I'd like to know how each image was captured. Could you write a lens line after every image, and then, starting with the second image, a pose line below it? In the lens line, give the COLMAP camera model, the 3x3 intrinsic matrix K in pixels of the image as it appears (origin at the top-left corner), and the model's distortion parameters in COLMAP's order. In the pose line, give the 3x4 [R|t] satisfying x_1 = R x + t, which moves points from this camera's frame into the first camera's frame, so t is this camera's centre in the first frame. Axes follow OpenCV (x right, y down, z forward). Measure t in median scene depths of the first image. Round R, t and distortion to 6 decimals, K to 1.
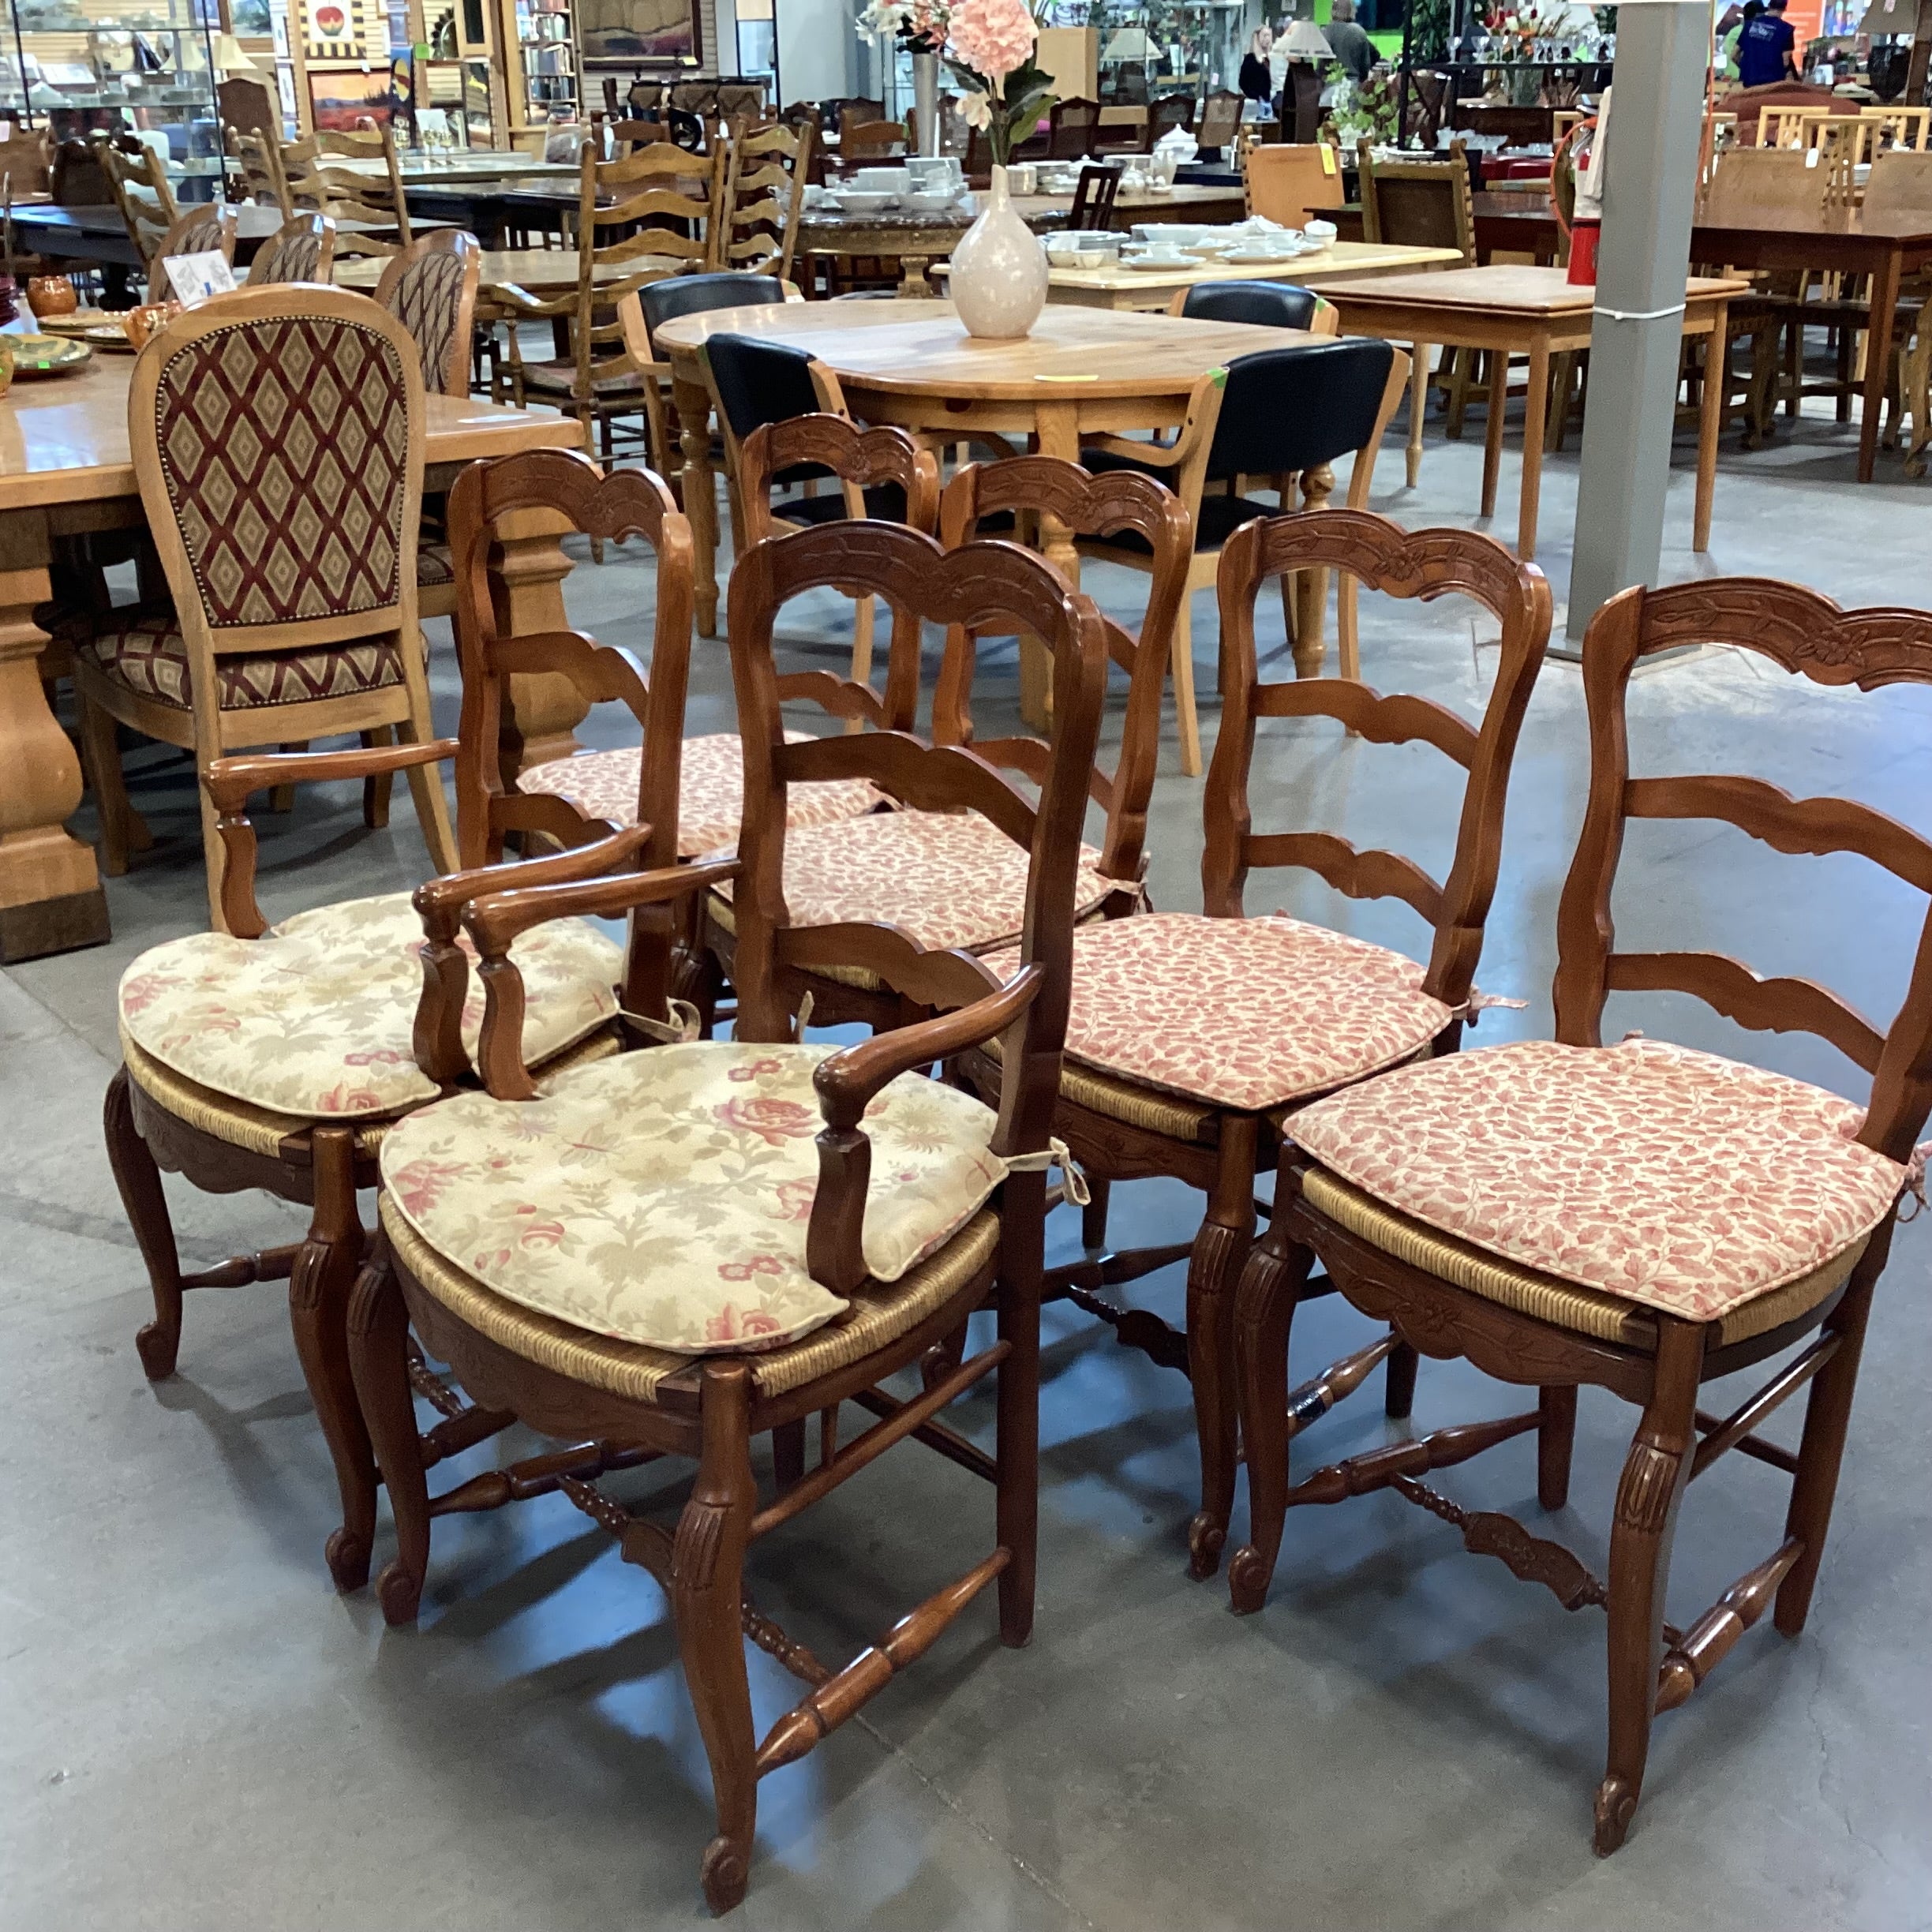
lens RADIAL K [[2279.3, 0, 966.0], [0, 2279.3, 966.0], [0, 0, 1]] dist [0.152727, -0.330019]
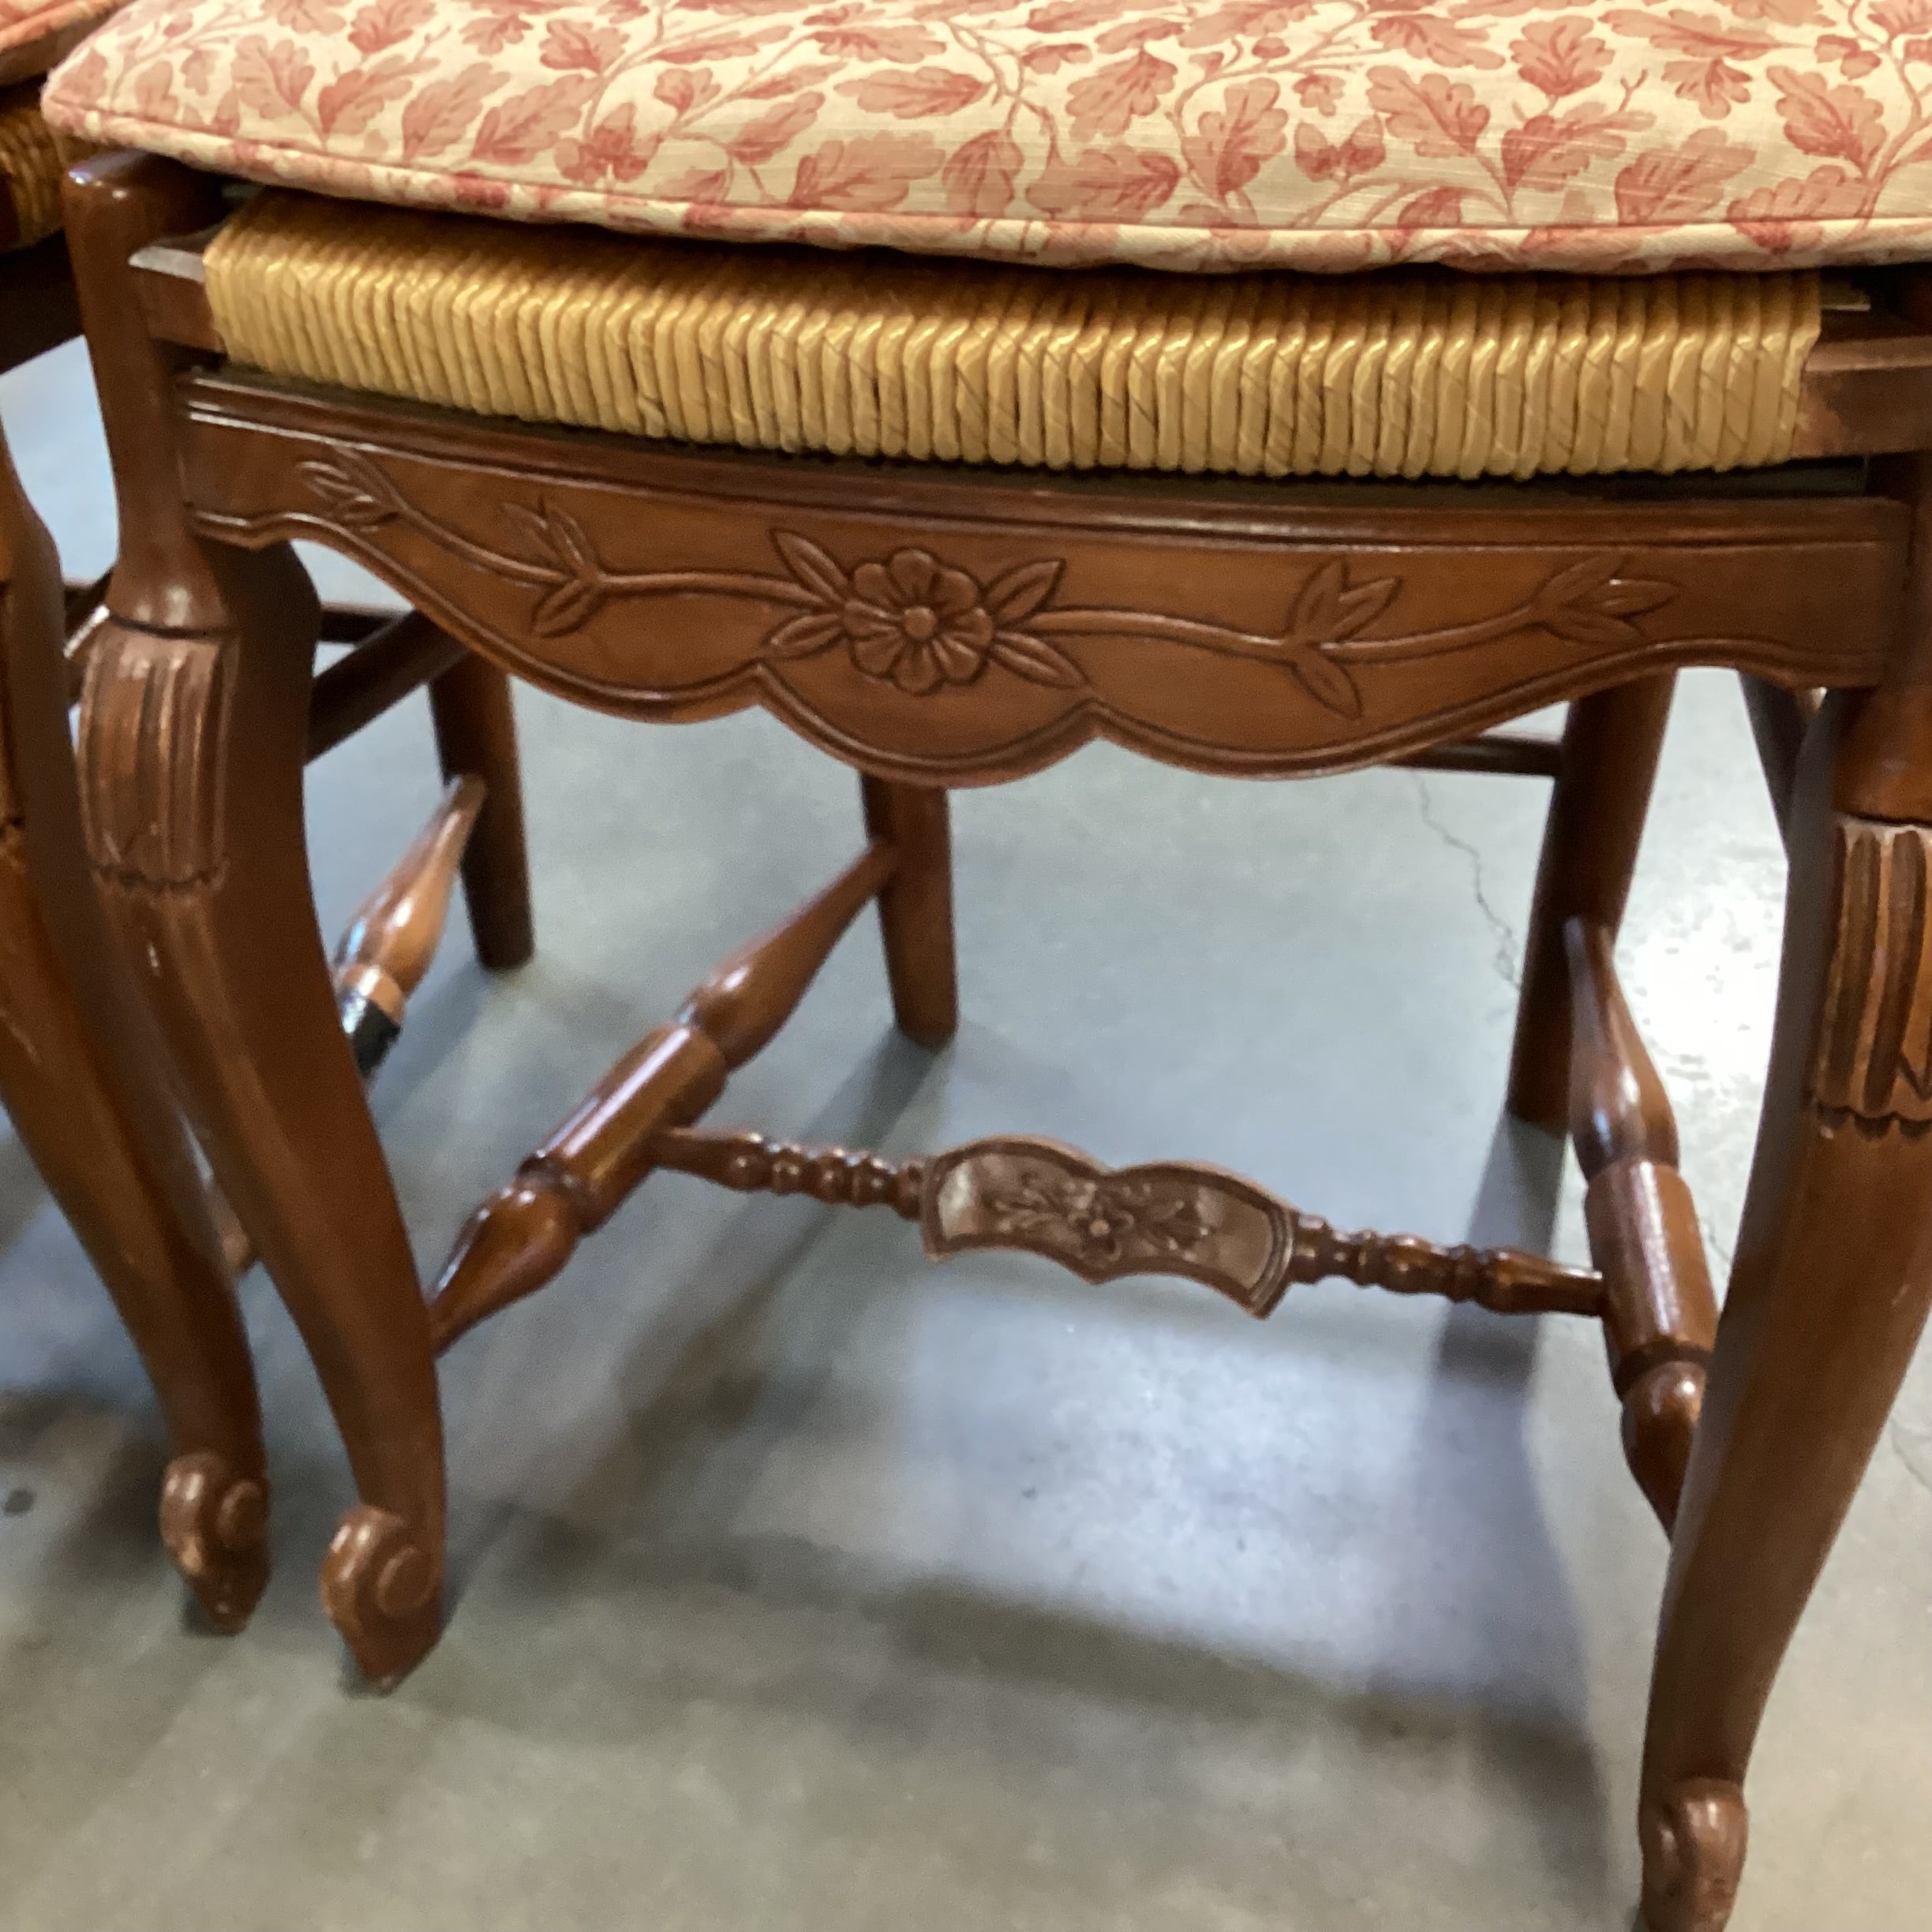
lens RADIAL K [[2279.3, 0, 966.0], [0, 2279.3, 966.0], [0, 0, 1]] dist [0.152727, -0.330019]
pose [[0.811335, -0.354810, 0.464592, 0.077804], [0.230708, 0.924576, 0.303205, 0.113303], [-0.537130, -0.138816, 0.831998, 0.799925]]
